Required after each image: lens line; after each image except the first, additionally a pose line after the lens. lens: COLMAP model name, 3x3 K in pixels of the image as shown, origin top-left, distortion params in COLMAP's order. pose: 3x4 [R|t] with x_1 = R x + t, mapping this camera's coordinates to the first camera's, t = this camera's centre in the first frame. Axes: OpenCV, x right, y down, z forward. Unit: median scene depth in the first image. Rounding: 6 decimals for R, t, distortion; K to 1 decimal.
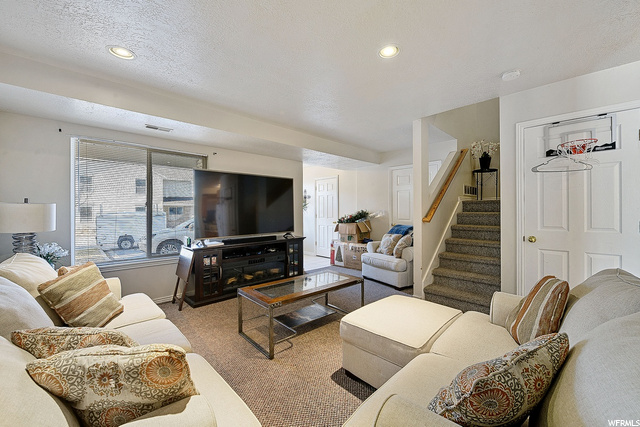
lens RADIAL K [[262.4, 0, 332.2], [0, 262.4, 208.0], [0, 0, 1]] dist [0.000265, -0.000107]
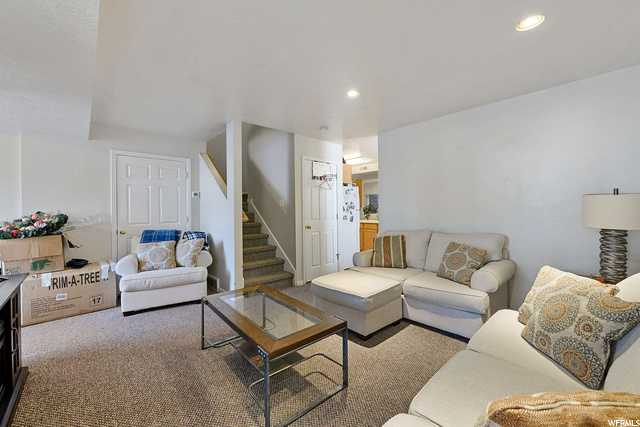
lens RADIAL K [[252.5, 0, 318.9], [0, 252.5, 211.6], [0, 0, 1]] dist [0.001235, -0.000137]
pose [[0.037773, -0.006545, 0.999265, -0.457934], [0.000215, 0.999979, 0.006542, 0.004922], [-0.999286, -0.000033, 0.037774, 0.466160]]
